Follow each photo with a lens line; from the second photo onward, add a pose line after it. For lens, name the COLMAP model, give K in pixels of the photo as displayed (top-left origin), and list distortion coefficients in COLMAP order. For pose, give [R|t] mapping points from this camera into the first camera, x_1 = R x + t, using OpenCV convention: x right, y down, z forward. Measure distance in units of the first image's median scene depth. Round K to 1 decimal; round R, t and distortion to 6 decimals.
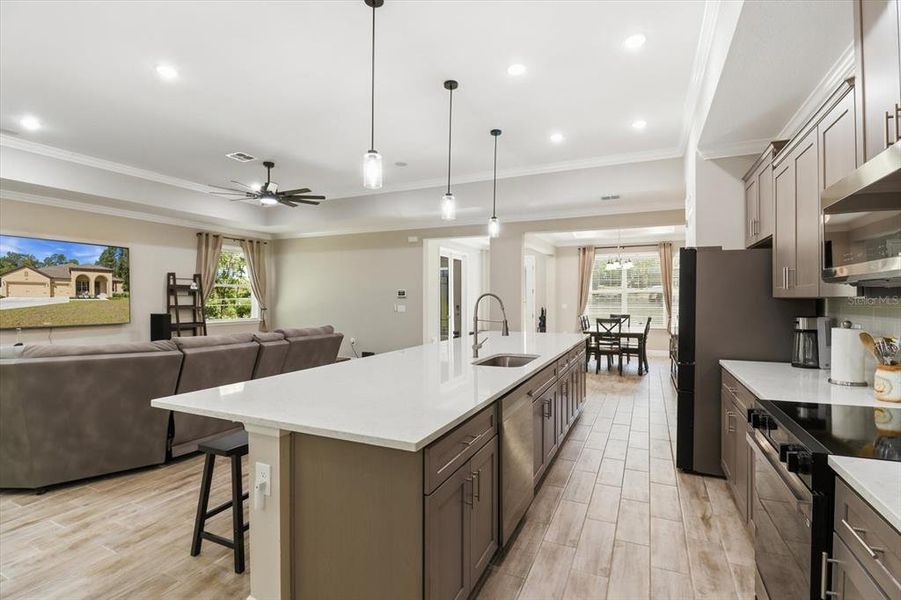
lens RADIAL K [[426.5, 0, 448.2], [0, 426.5, 303.3], [0, 0, 1]] dist [-0.047456, -0.012785]
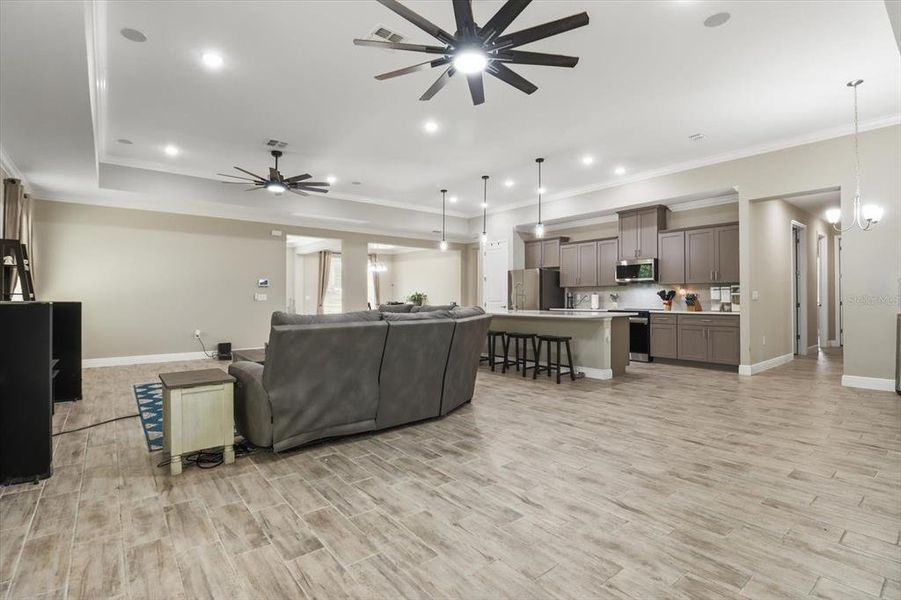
lens RADIAL K [[424.5, 0, 447.2], [0, 424.5, 299.7], [0, 0, 1]] dist [0.001271, -0.009642]
pose [[0.451470, -0.004915, 0.892273, -1.174143], [0.012645, 0.999920, -0.000890, 0.034893], [-0.892197, 0.011685, 0.451496, 0.168259]]
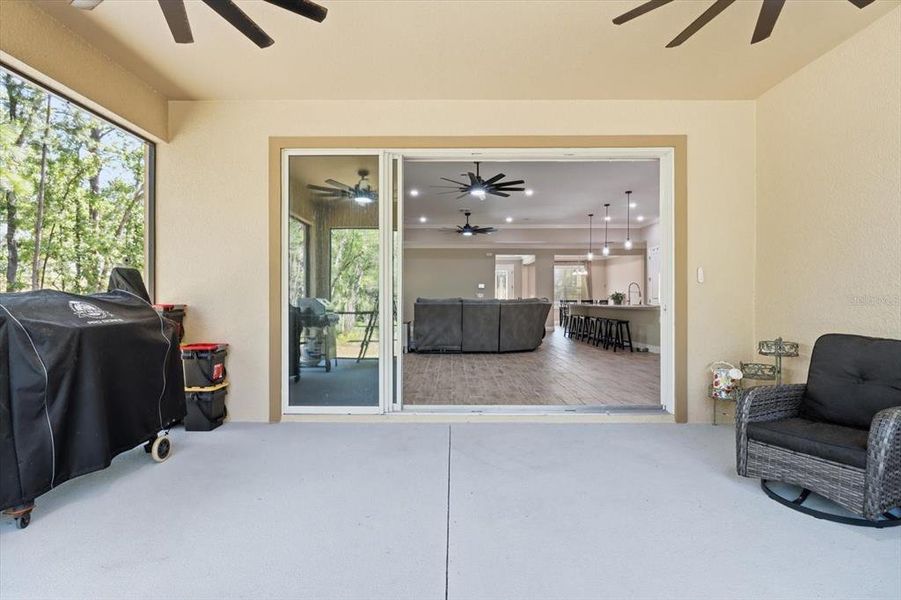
lens RADIAL K [[424.5, 0, 447.2], [0, 424.5, 299.7], [0, 0, 1]] dist [0.001271, -0.009642]
pose [[0.913352, -0.000416, 0.407171, -1.275893], [0.005253, 0.999928, -0.010763, 0.066366], [-0.407138, 0.011969, 0.913288, -0.659250]]
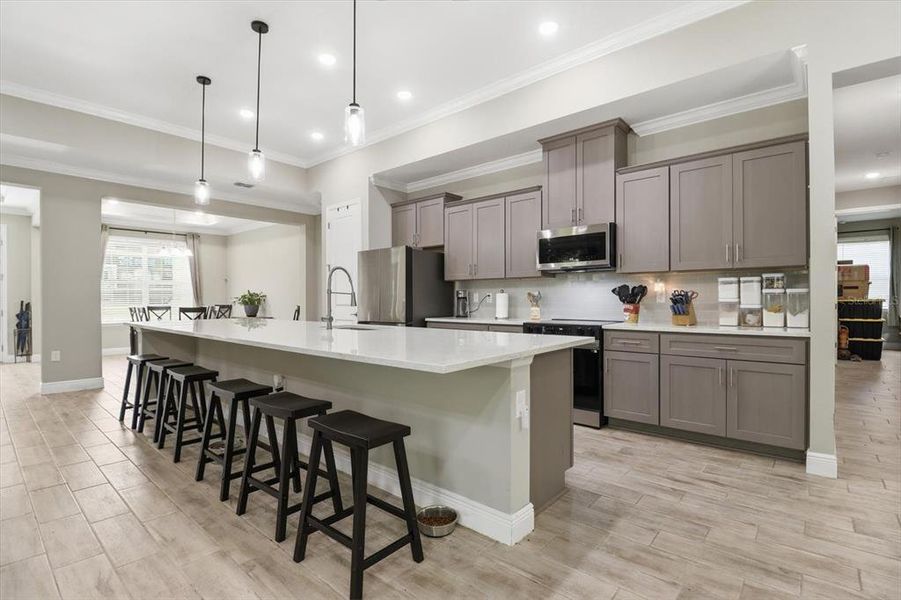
lens RADIAL K [[420.5, 0, 450.5], [0, 420.5, 300.0], [0, 0, 1]] dist [-0.010460, -0.000825]
pose [[0.276876, -0.004201, 0.960896, -0.456147], [0.013700, 0.999906, 0.000424, 0.033620], [-0.960808, 0.013047, 0.276907, 0.243343]]
